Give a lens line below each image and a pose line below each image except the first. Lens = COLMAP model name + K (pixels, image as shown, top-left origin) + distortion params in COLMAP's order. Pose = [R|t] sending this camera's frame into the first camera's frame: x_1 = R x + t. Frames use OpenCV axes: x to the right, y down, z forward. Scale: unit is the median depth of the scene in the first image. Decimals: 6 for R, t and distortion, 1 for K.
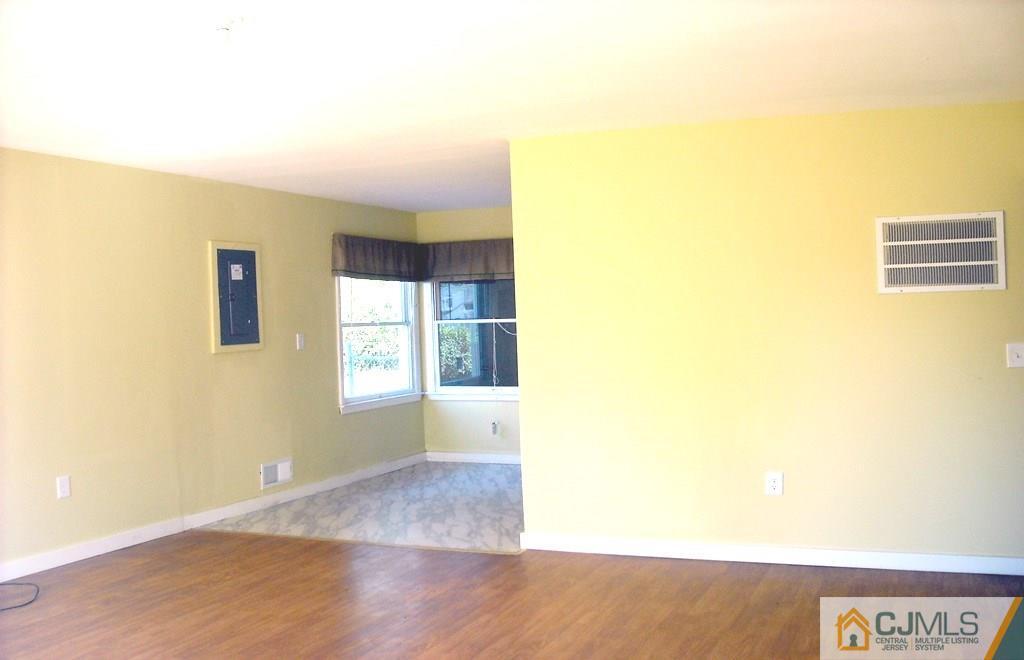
lens RADIAL K [[1049.4, 0, 512.2], [0, 1049.4, 355.9], [0, 0, 1]] dist [-0.205159, 0.132584]
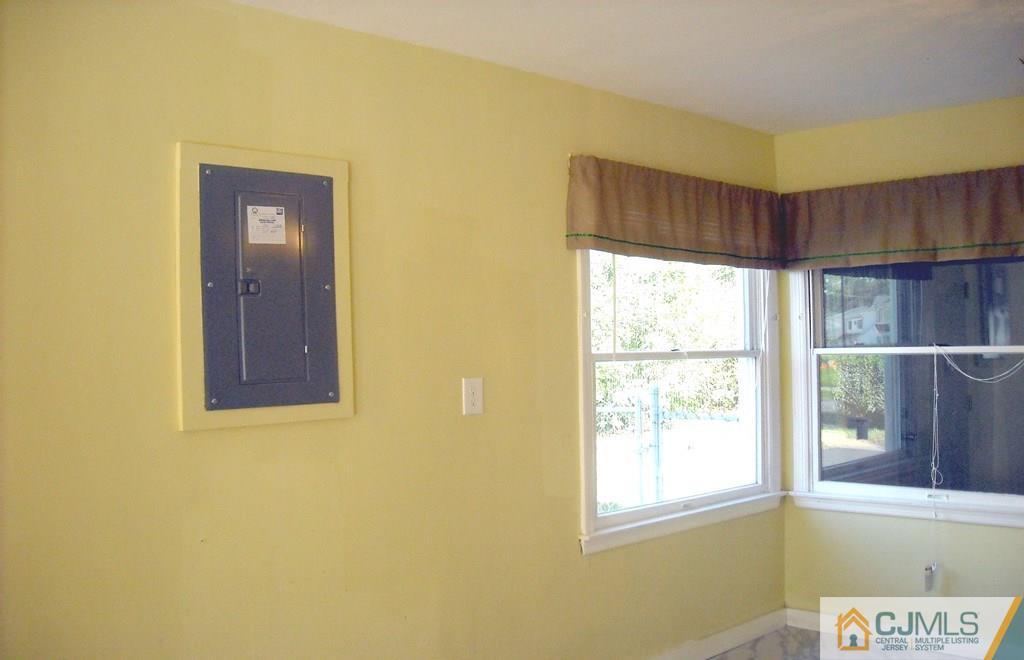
lens RADIAL K [[1049.4, 0, 512.2], [0, 1049.4, 355.9], [0, 0, 1]] dist [-0.205159, 0.132584]
pose [[0.925653, 0.012307, -0.378173, -0.023171], [-0.020066, 0.999661, -0.016582, -0.022052], [0.377840, 0.022938, 0.925587, 0.569298]]
